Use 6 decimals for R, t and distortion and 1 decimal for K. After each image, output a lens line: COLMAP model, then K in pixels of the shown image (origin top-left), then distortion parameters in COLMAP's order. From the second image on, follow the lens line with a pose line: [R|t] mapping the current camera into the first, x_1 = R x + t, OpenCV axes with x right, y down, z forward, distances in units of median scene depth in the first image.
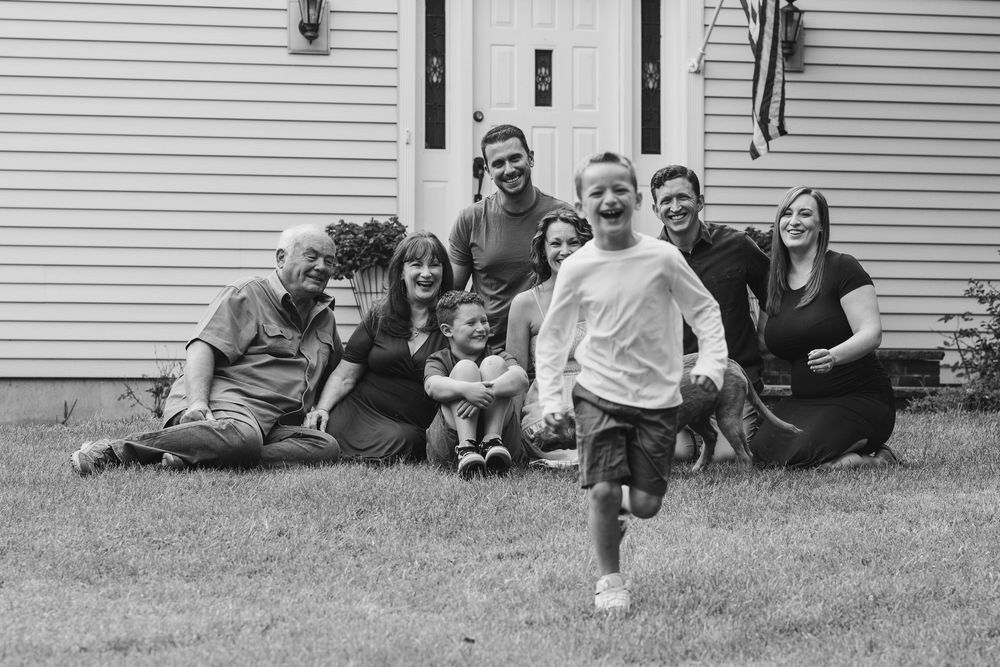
lens RADIAL K [[2468.1, 0, 500.0], [0, 2468.1, 333.5], [0, 0, 1]] dist [-0.040536, 0.223939]
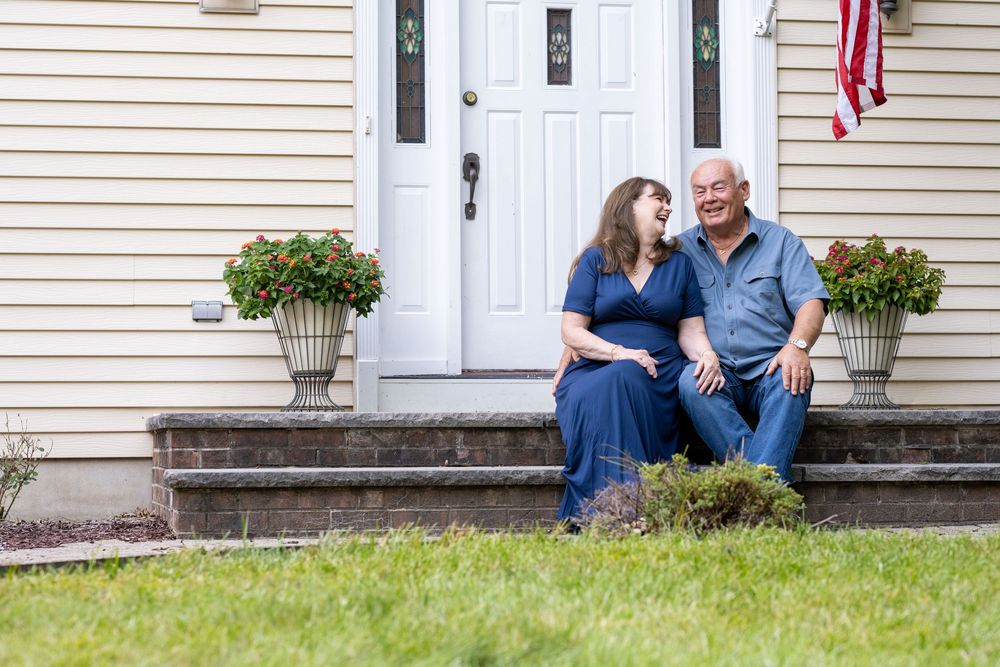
lens RADIAL K [[2468.1, 0, 500.0], [0, 2468.1, 333.5], [0, 0, 1]] dist [-0.040536, 0.223939]
pose [[0.998630, -0.013871, -0.050446, 0.036912], [0.012764, 0.999672, -0.022193, -0.000877], [0.050738, 0.021518, 0.998480, 0.264161]]
